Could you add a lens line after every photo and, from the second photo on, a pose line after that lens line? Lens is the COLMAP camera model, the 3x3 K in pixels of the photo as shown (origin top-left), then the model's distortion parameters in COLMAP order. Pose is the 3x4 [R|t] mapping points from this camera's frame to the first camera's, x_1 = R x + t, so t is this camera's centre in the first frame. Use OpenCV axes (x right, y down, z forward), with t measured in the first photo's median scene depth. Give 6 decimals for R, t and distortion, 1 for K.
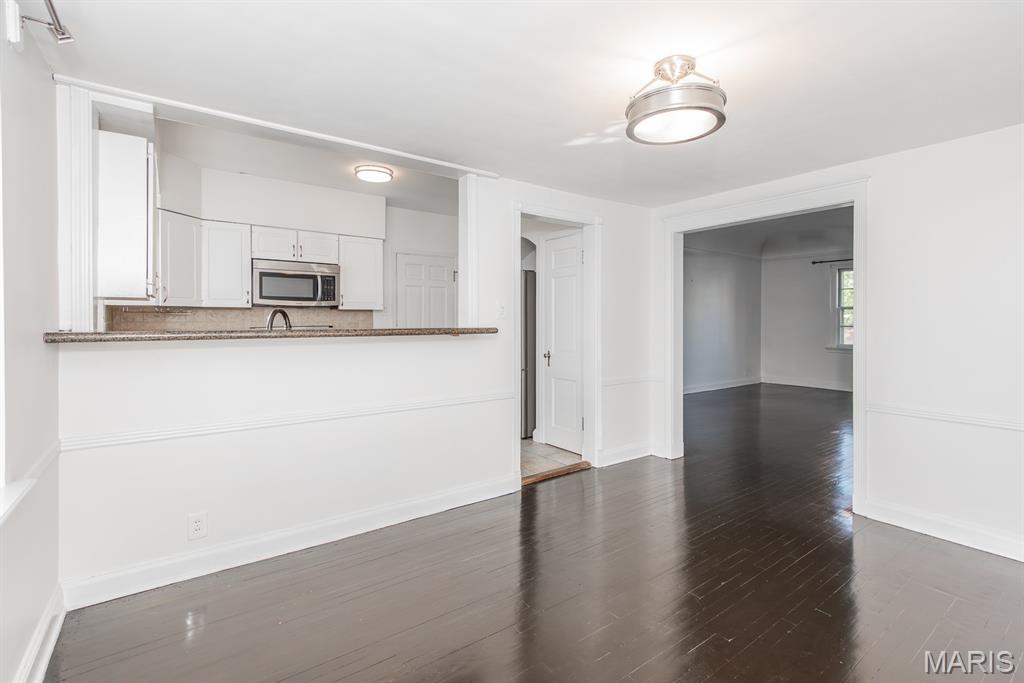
lens RADIAL K [[463.4, 0, 517.2], [0, 463.4, 321.6], [0, 0, 1]] dist [0.026718, -0.011802]
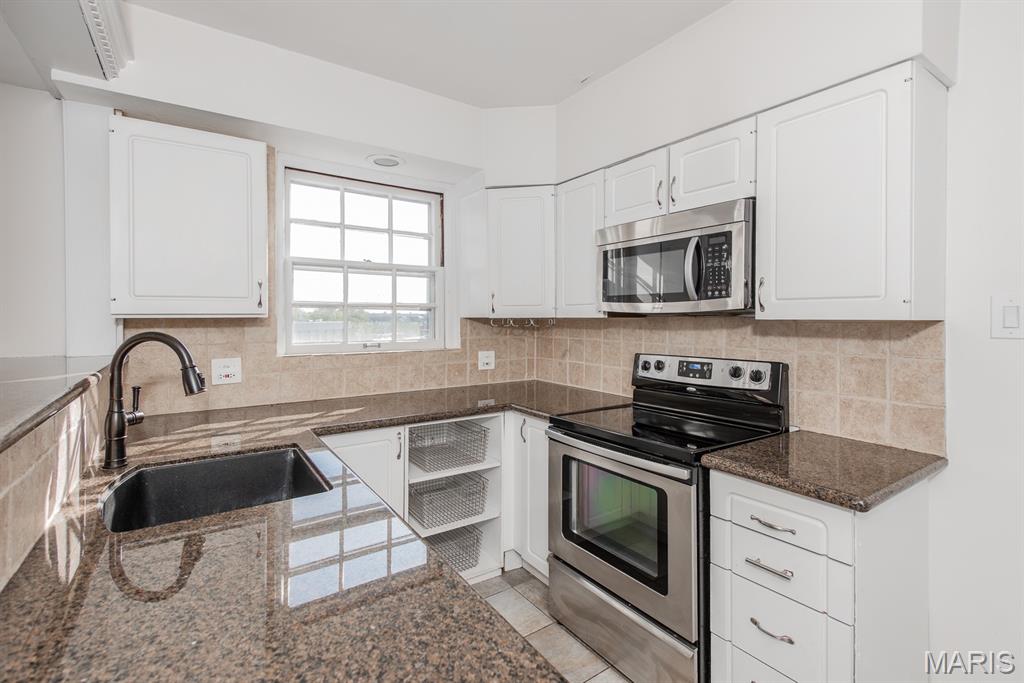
lens RADIAL K [[479.0, 0, 523.6], [0, 479.0, 319.6], [0, 0, 1]] dist [0.025131, -0.013332]
pose [[-0.027518, 0.005659, -0.999605, -0.003020], [-0.007913, 0.999951, 0.005879, -0.030377], [0.999590, 0.008072, -0.027472, 0.922058]]
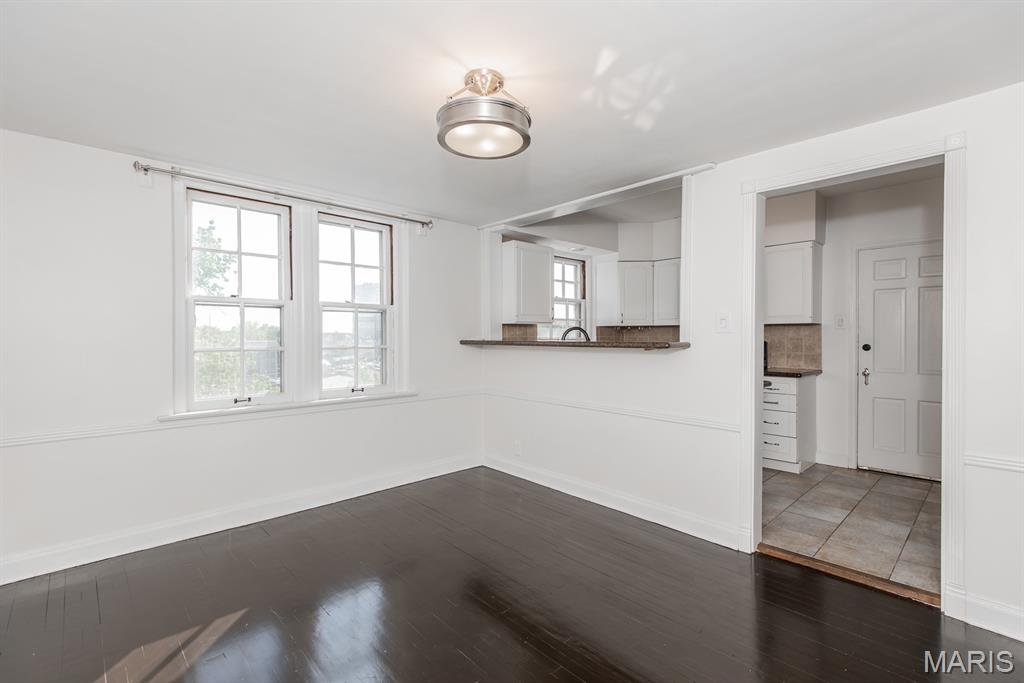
lens RADIAL K [[464.2, 0, 512.0], [0, 464.2, 341.5], [0, 0, 1]] dist [0.001692, -0.010664]
pose [[0.114222, 0.013580, -0.993362, 0.584553], [-0.005595, 0.999900, 0.013026, -0.000086], [0.993439, 0.004070, 0.114287, 0.414830]]
